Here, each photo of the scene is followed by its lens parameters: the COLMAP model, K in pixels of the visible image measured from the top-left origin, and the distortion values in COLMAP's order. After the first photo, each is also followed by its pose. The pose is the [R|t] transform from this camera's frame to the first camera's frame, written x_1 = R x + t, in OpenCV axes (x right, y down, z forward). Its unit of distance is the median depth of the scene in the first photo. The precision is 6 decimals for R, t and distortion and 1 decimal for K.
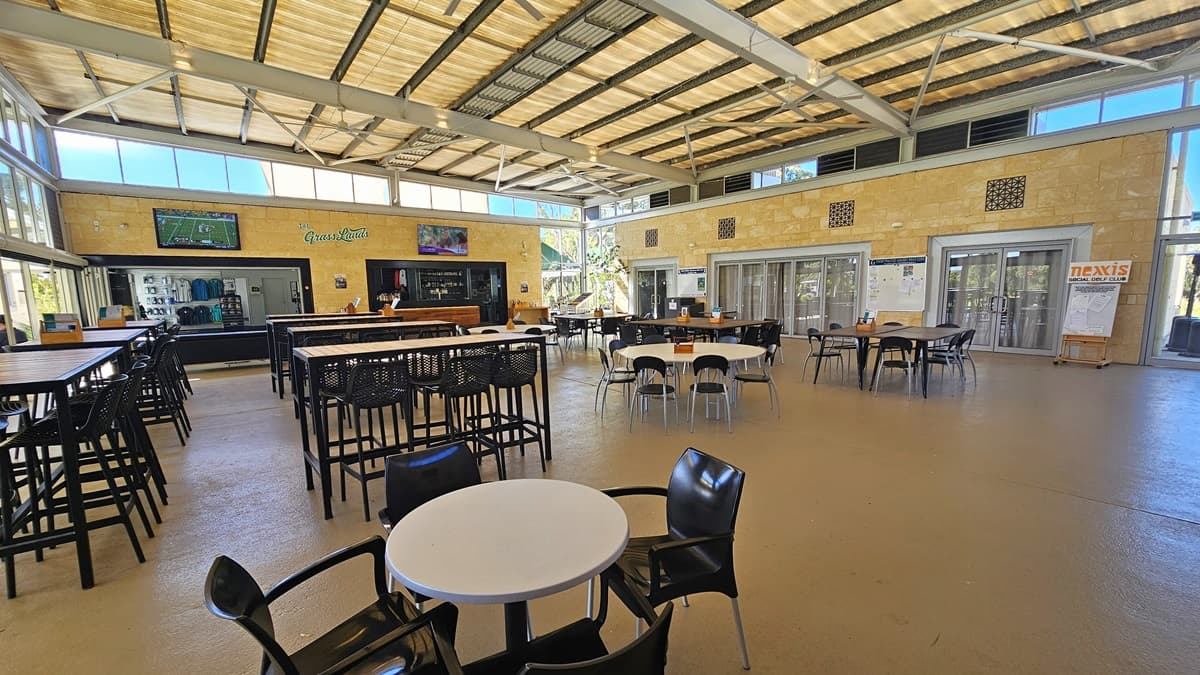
lens RADIAL K [[494.4, 0, 594.6], [0, 494.4, 349.6], [0, 0, 1]] dist [-0.001370, 0.000320]
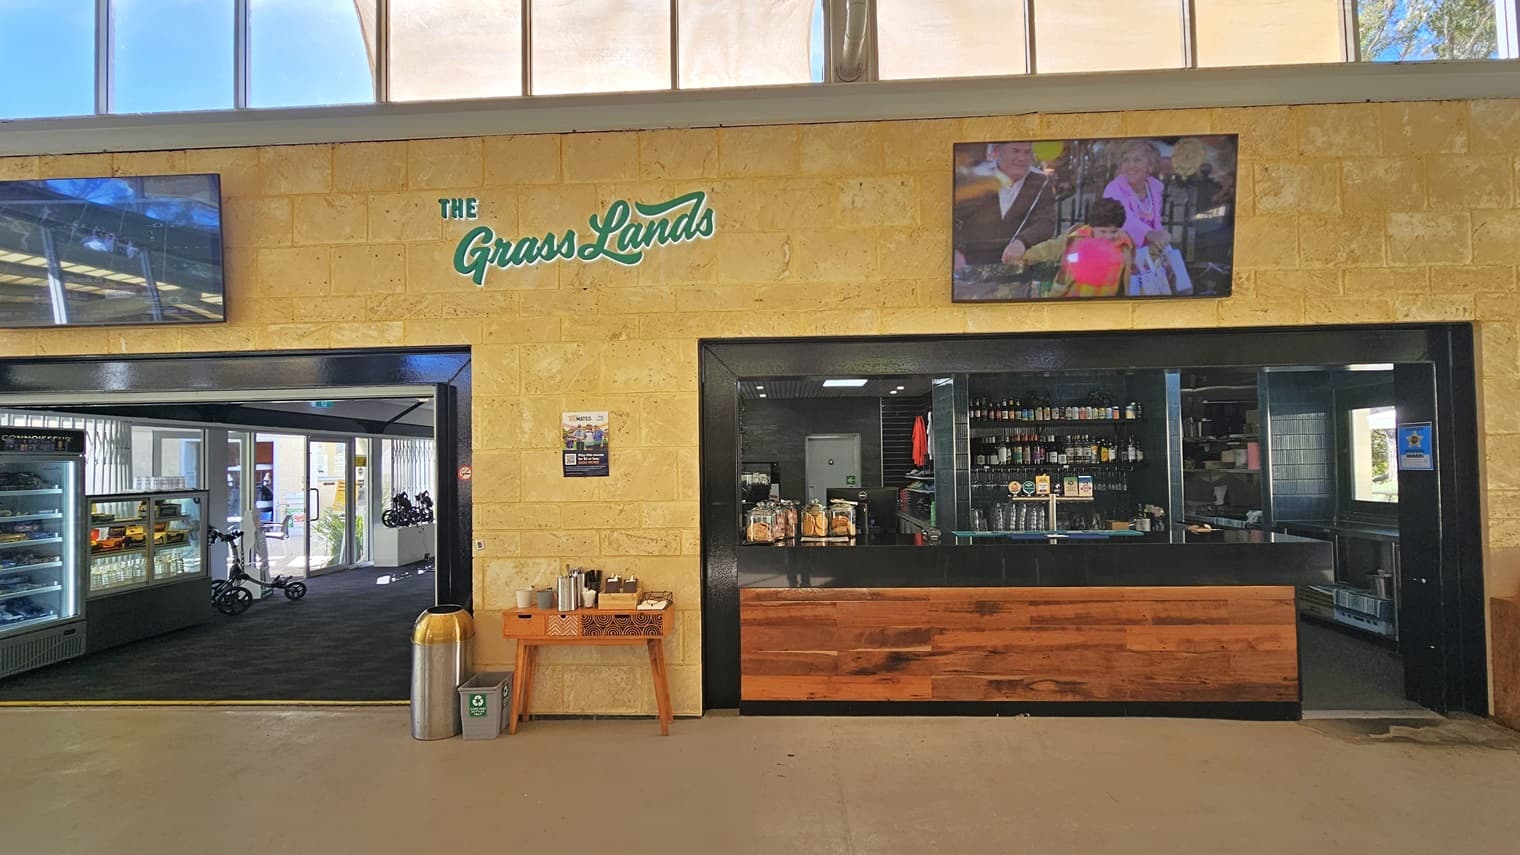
lens RADIAL K [[626.3, 0, 757.1], [0, 626.3, 442.6], [0, 0, 1]] dist [-0.001370, 0.000320]
pose [[0.770970, -0.015512, -0.636683, -0.271483], [-0.077476, 0.989994, -0.117936, -0.107900], [0.632142, 0.140252, 0.762054, 0.804228]]
